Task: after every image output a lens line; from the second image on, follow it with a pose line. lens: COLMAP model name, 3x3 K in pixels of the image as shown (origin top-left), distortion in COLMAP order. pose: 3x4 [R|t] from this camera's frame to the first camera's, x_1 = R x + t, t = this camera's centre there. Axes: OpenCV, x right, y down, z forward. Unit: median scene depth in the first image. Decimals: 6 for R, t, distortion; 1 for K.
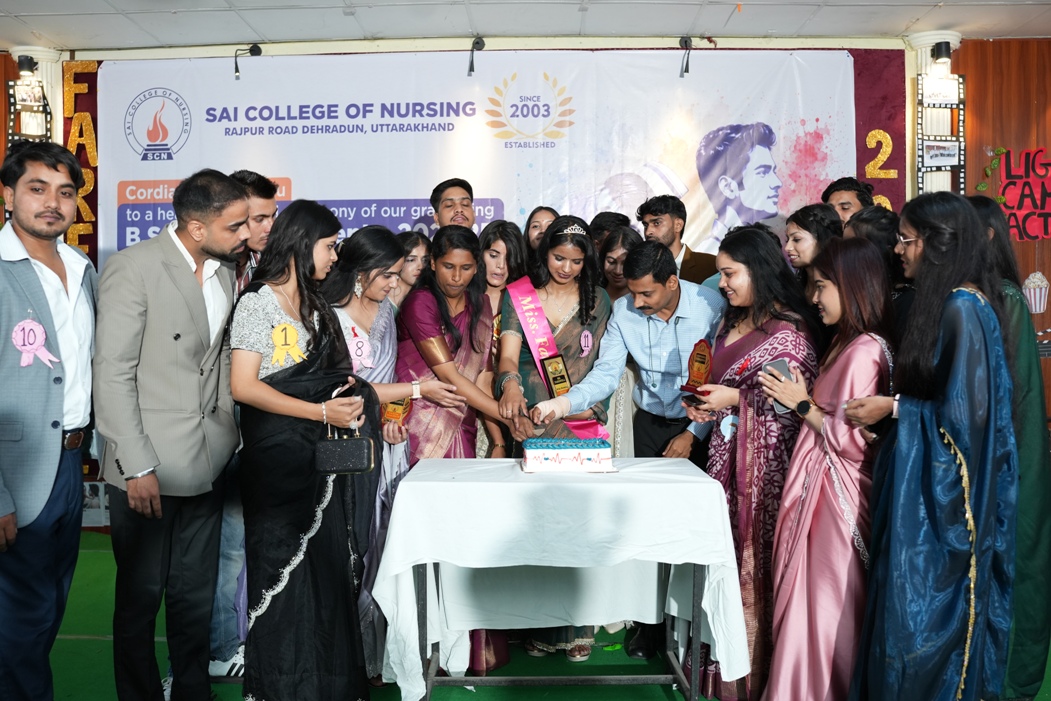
lens RADIAL K [[1003.4, 0, 525.5], [0, 1003.4, 350.5], [0, 0, 1]] dist [-0.195481, 0.229718]
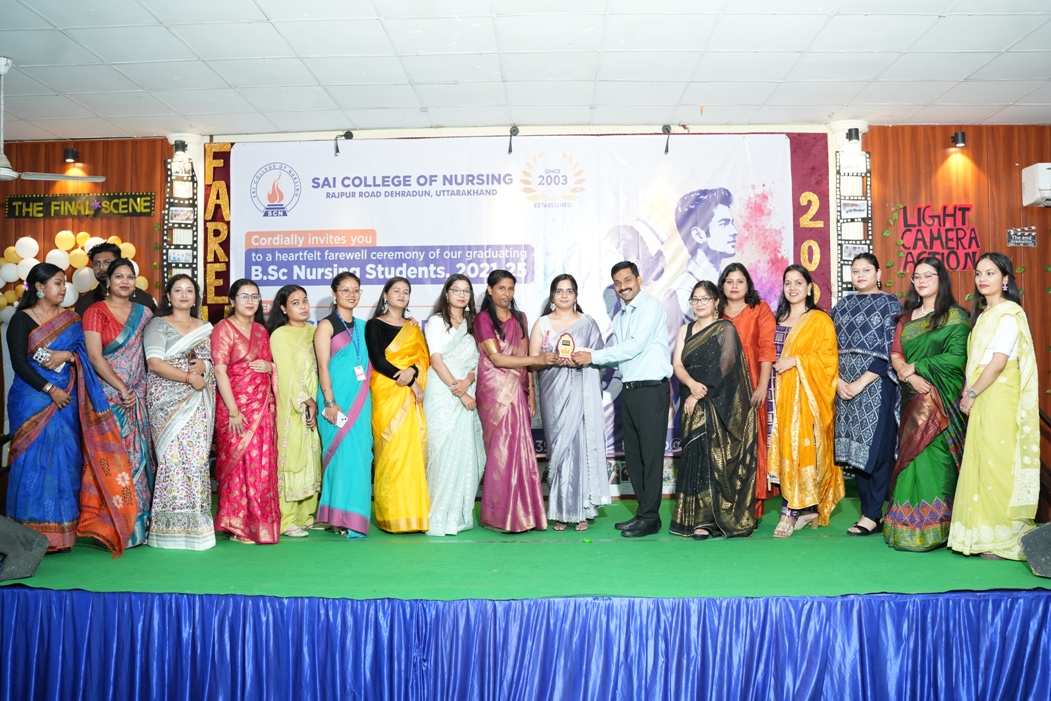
lens RADIAL K [[1000.7, 0, 525.5], [0, 1000.7, 350.5], [0, 0, 1]] dist [-0.190389, 0.220890]
pose [[0.999982, -0.005091, -0.003163, -0.029767], [0.004949, 0.999046, -0.043391, 0.051424], [0.003381, 0.043375, 0.999053, -0.356034]]
